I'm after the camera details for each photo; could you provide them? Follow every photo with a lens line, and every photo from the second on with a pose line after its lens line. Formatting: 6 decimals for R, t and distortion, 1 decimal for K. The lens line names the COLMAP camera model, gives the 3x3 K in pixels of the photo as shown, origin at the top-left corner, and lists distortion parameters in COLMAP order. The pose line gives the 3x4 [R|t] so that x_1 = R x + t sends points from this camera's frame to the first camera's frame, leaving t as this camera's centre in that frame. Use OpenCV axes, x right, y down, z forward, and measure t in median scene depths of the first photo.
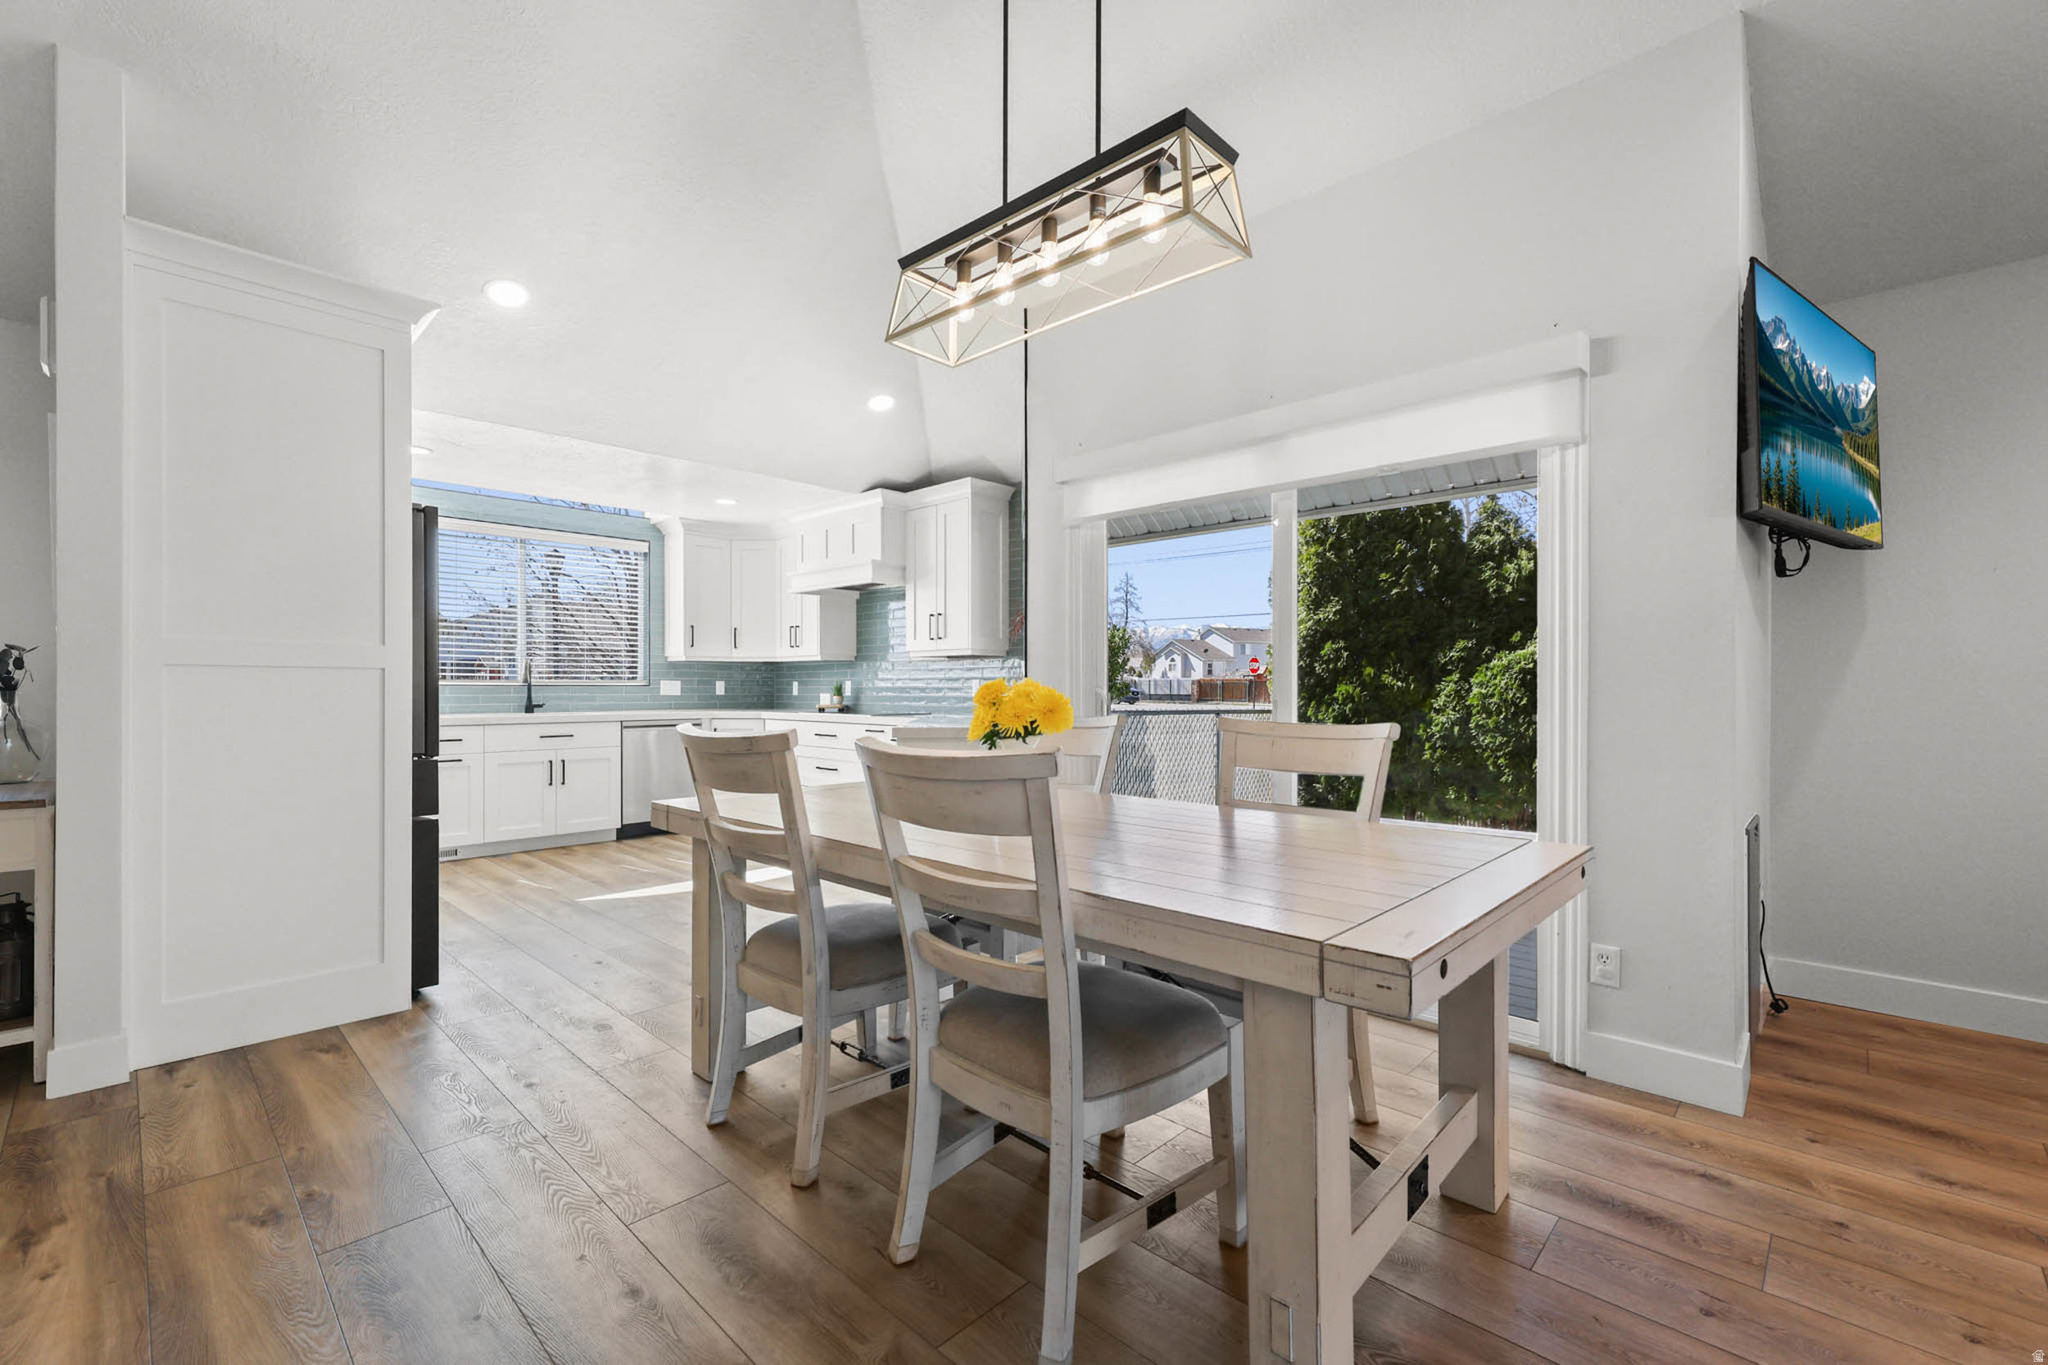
lens RADIAL K [[845.6, 0, 1024.0], [0, 845.6, 682.5], [0, 0, 1]] dist [-0.001584, -0.000399]
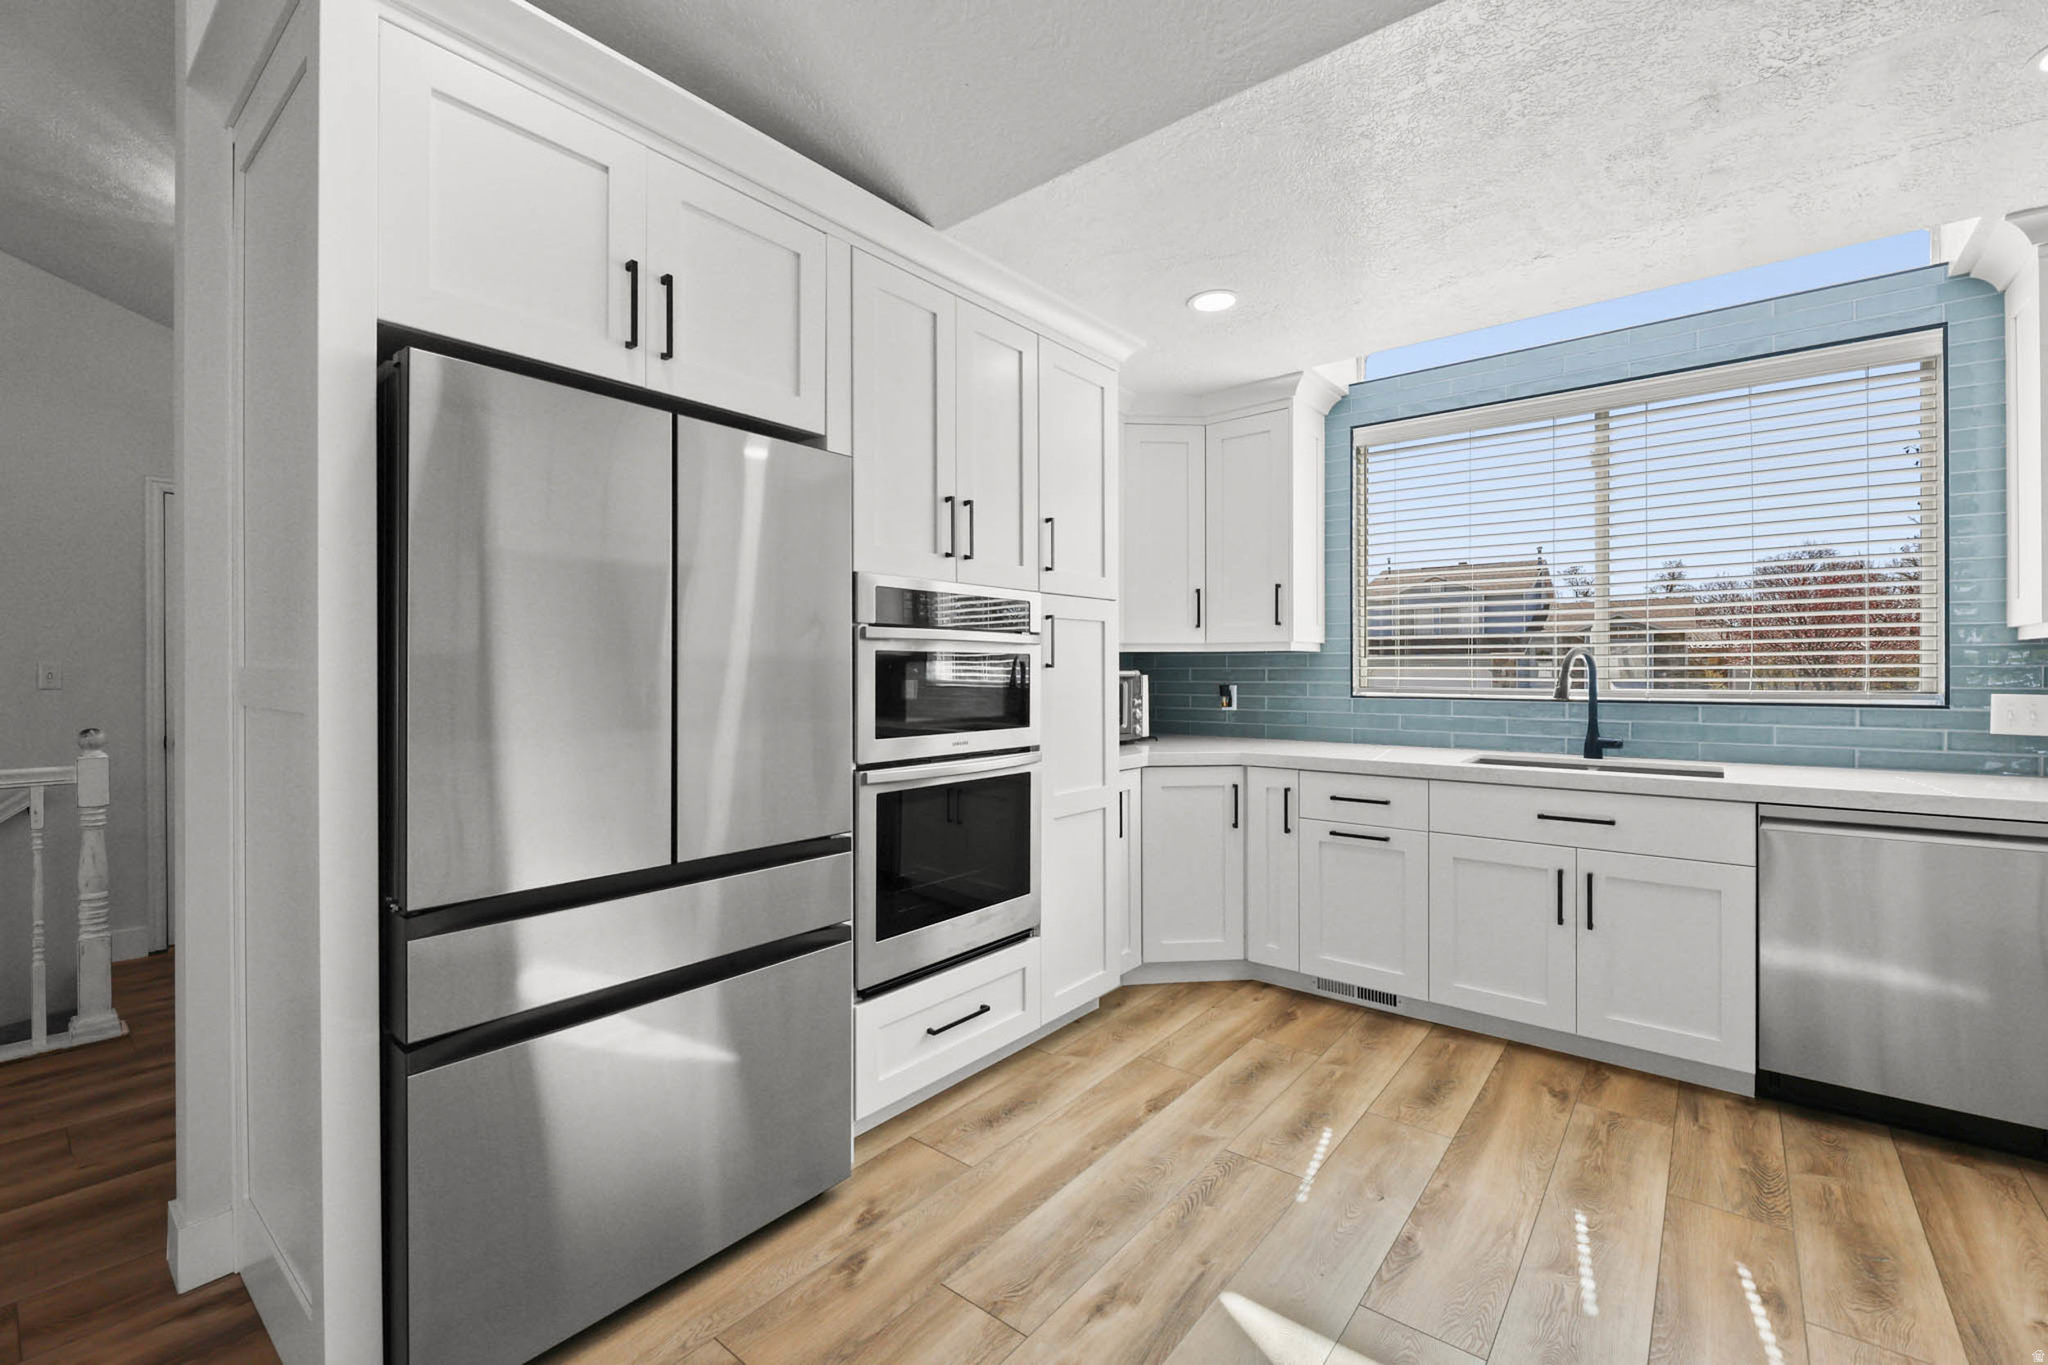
lens RADIAL K [[867.3, 0, 1026.2], [0, 867.3, 664.5], [0, 0, 1]] dist [-0.003310, -0.000633]
pose [[0.089764, -0.007941, -0.995931, -0.113625], [0.000168, 0.999968, -0.007958, -0.014064], [0.995963, 0.000547, 0.089763, 0.630928]]
